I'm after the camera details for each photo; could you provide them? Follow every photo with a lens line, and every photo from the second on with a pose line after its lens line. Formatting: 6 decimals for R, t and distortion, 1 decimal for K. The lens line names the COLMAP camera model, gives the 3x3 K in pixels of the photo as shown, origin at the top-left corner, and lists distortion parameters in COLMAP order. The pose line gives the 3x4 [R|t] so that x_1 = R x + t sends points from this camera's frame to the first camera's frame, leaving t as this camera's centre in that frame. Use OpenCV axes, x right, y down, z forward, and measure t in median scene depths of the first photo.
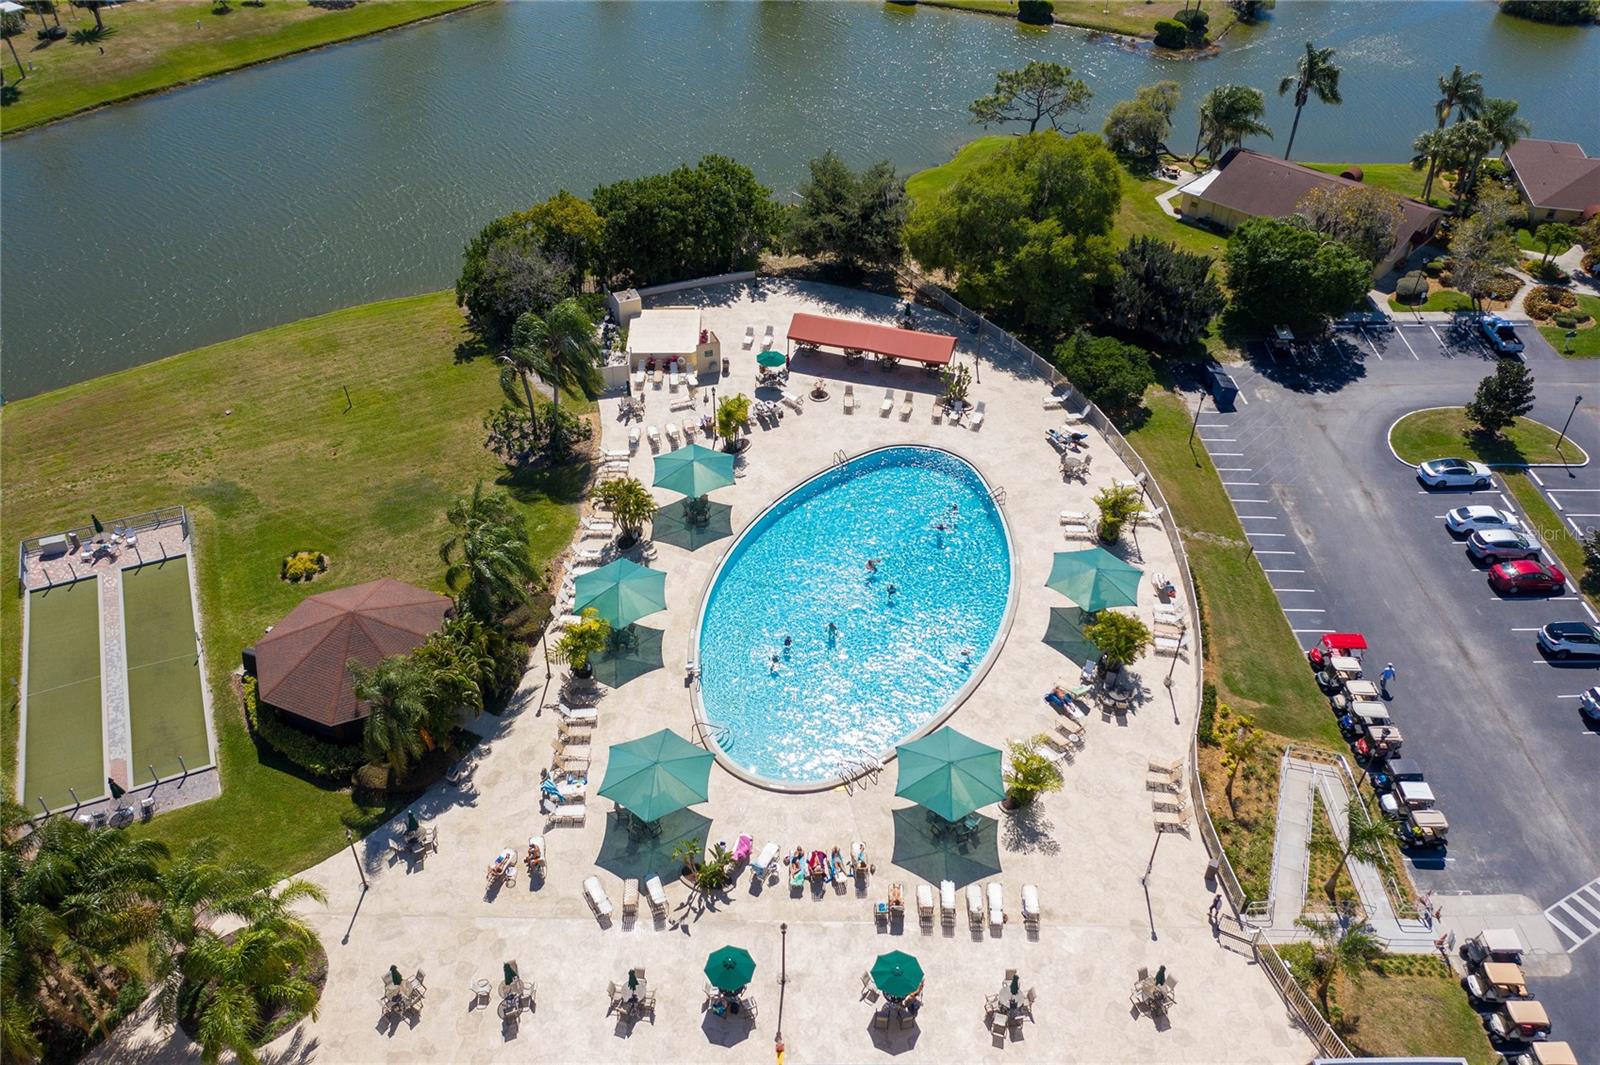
lens RADIAL K [[1248.2, 0, 800.0], [0, 1248.2, 532.5], [0, 0, 1]] dist [-0.002830, 0.008499]
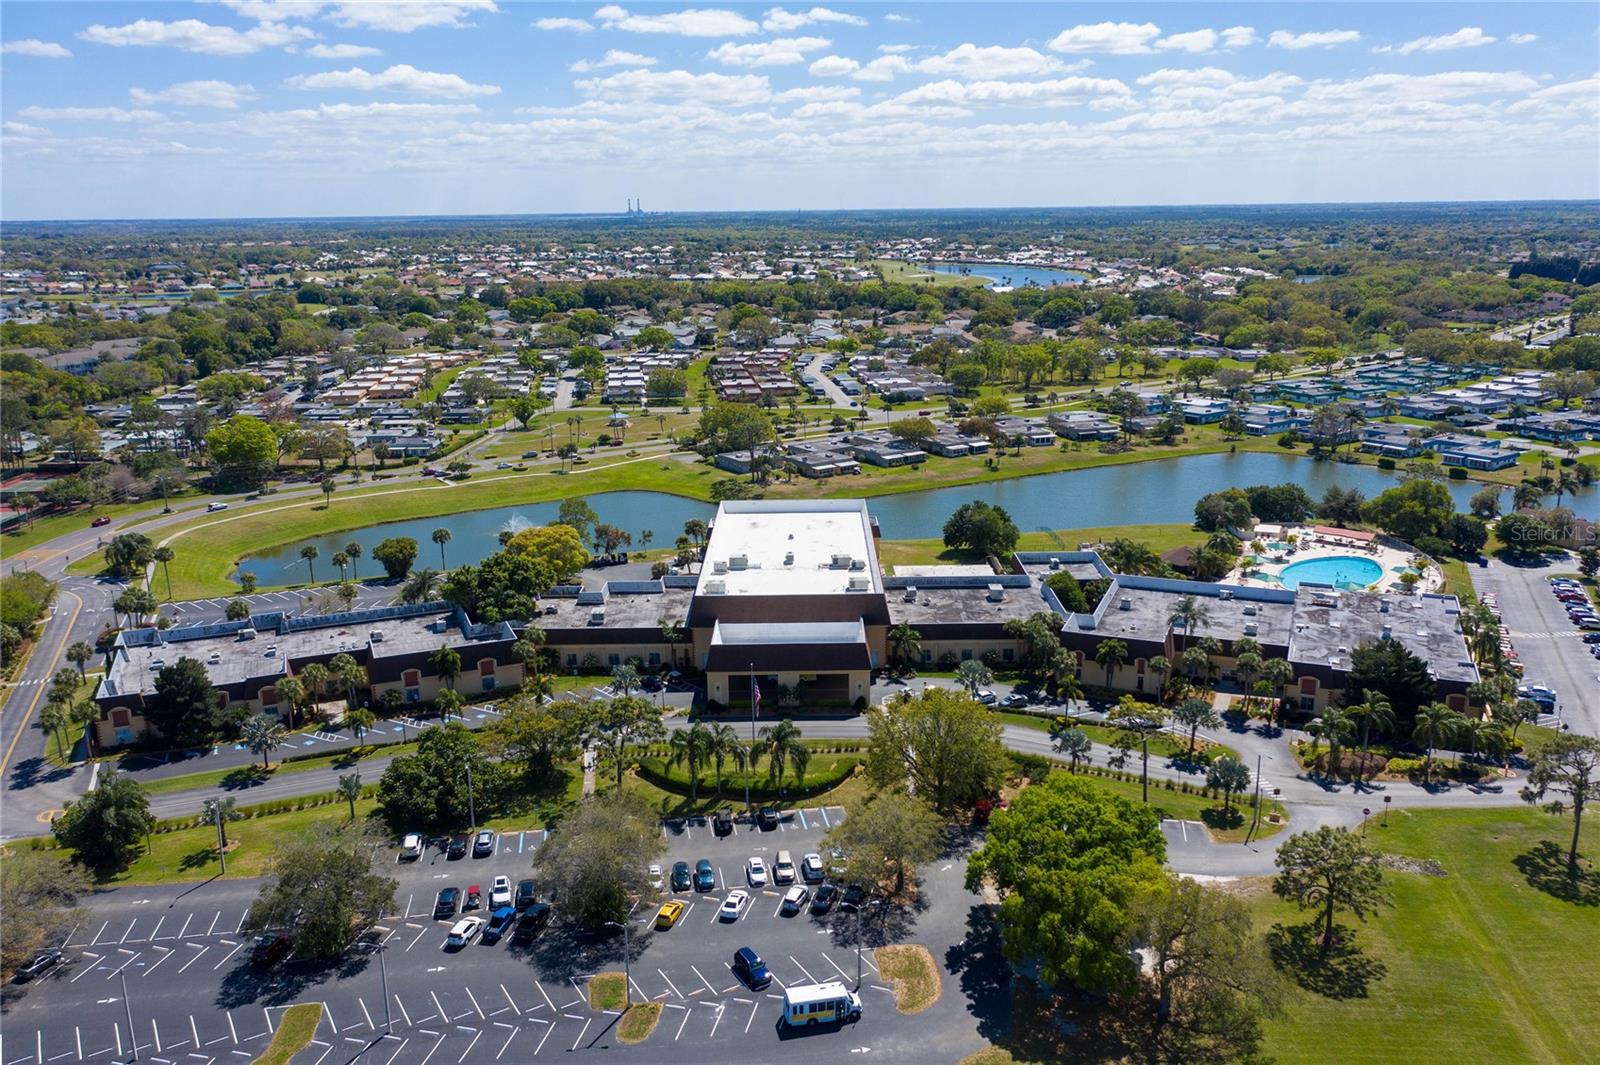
lens RADIAL K [[1248.2, 0, 800.0], [0, 1248.2, 532.5], [0, 0, 1]] dist [-0.002830, 0.008499]
pose [[0.911223, 0.075355, -0.404963, 0.094988], [-0.236128, 0.901114, -0.363643, 1.427854], [0.337516, 0.426983, 0.838909, -2.214678]]
